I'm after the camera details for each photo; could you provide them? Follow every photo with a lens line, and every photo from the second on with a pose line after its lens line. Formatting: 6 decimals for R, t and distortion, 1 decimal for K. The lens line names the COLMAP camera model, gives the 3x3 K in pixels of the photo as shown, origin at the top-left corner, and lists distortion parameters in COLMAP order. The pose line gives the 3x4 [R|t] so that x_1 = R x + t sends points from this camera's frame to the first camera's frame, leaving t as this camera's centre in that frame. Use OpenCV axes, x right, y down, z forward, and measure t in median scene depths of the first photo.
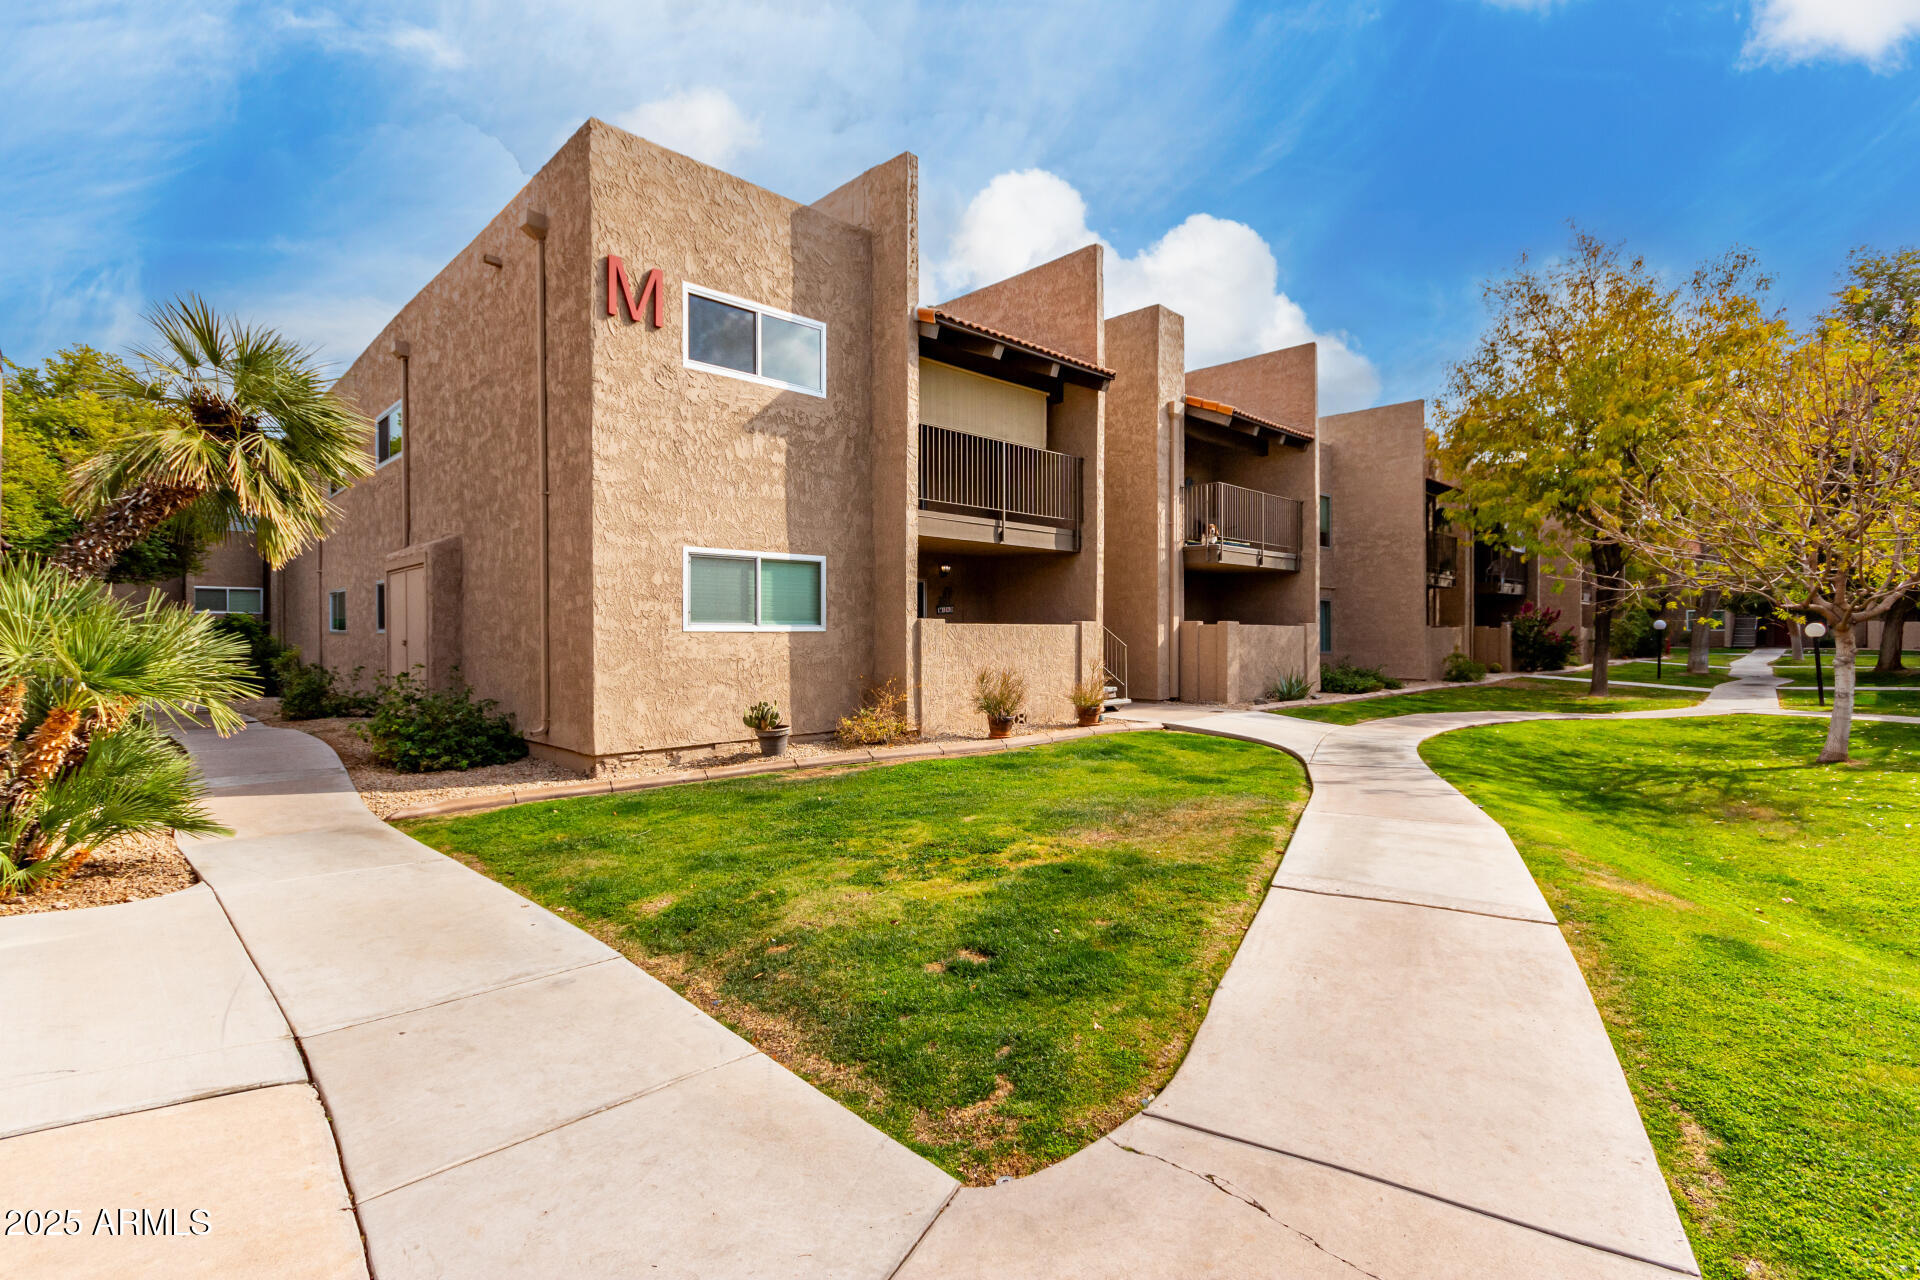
lens RADIAL K [[881.3, 0, 963.1], [0, 881.3, 627.9], [0, 0, 1]] dist [0.003123, 0.000001]
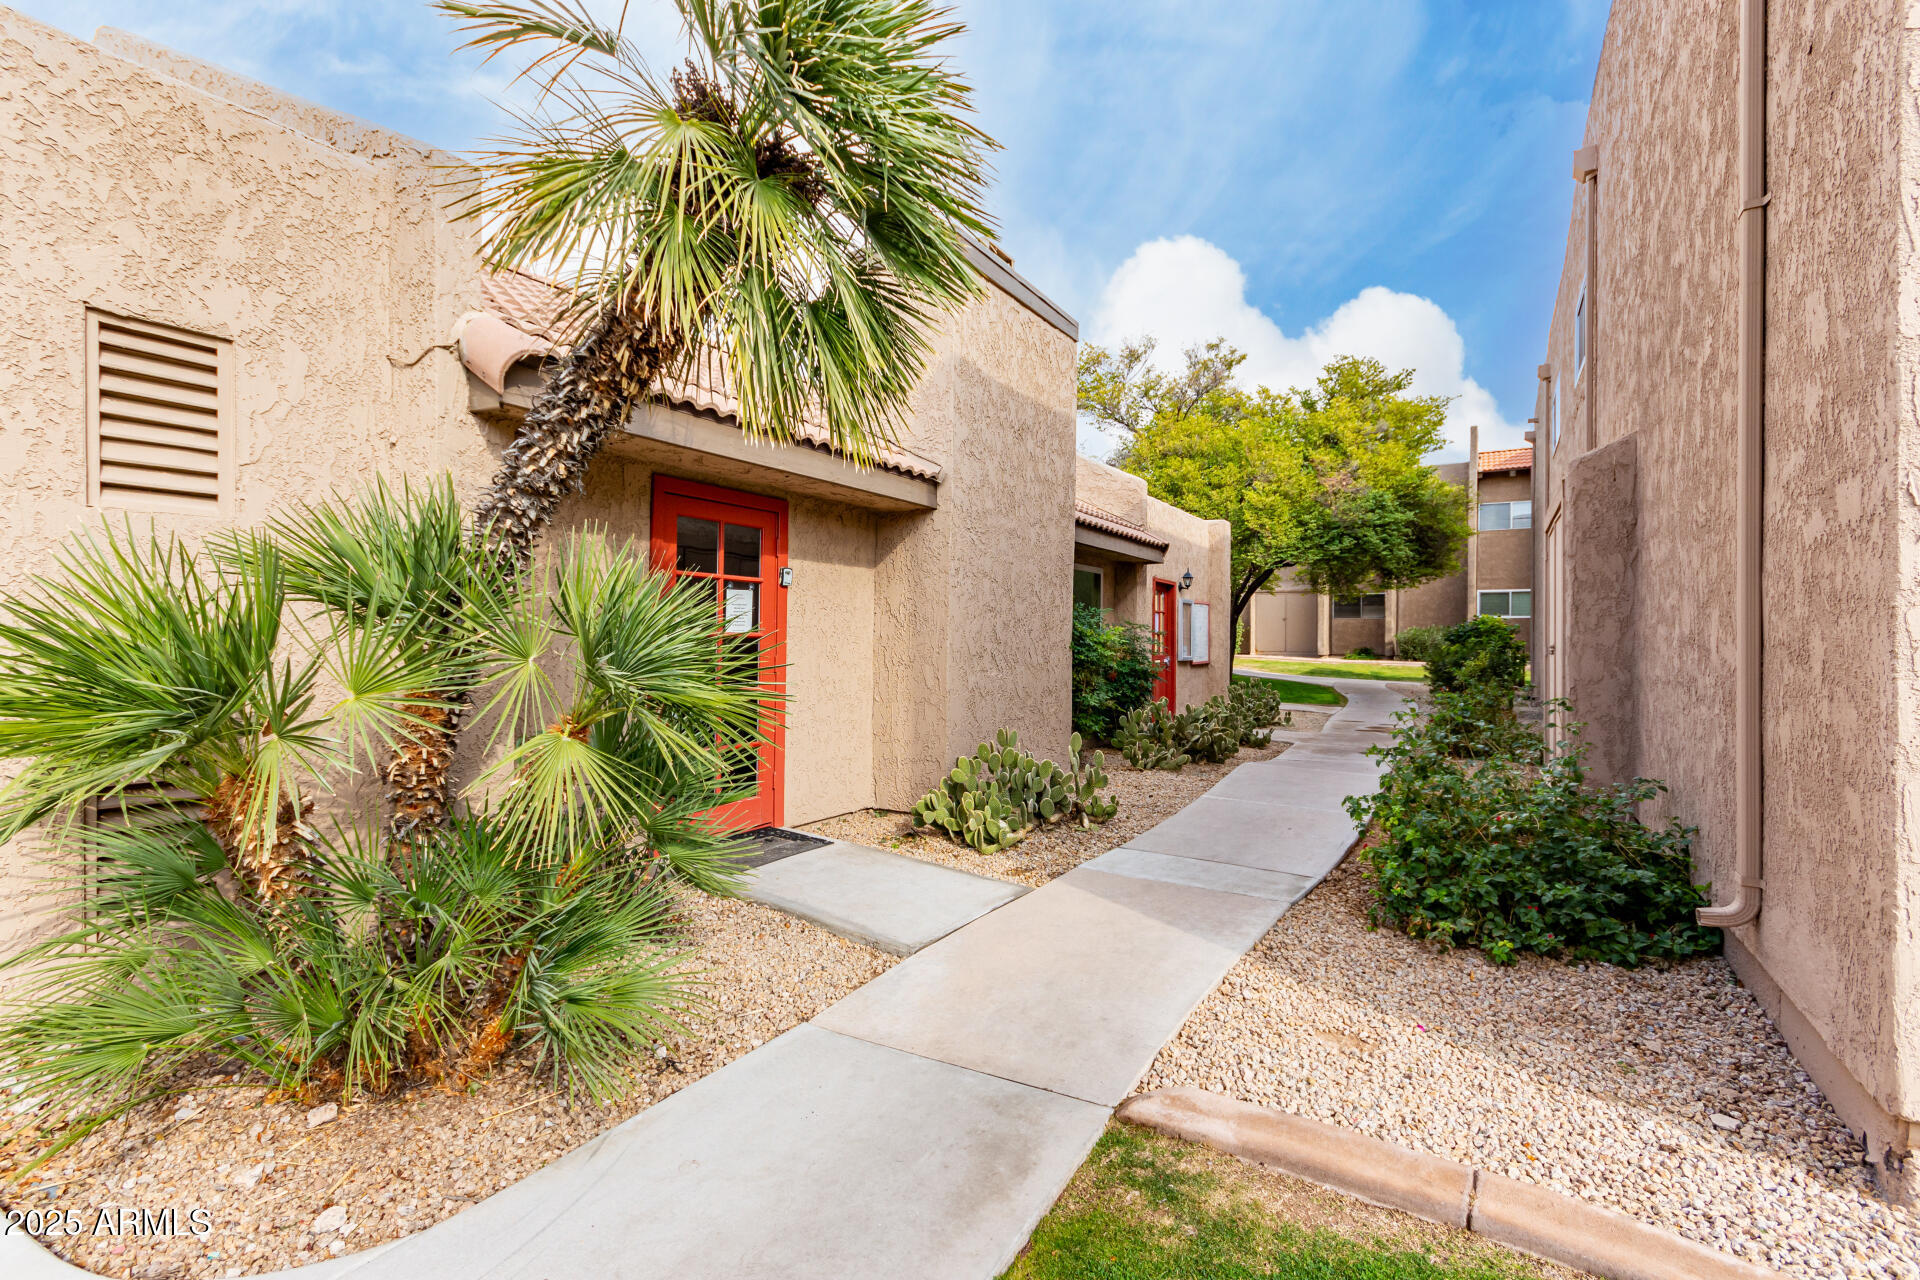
lens RADIAL K [[881.3, 0, 962.3], [0, 881.3, 637.1], [0, 0, 1]] dist [0.003123, 0.000001]
pose [[0.246408, 0.001839, -0.969164, -0.209384], [-0.002154, 0.999997, 0.001350, 0.010228], [0.969164, 0.001755, 0.246411, 0.587750]]
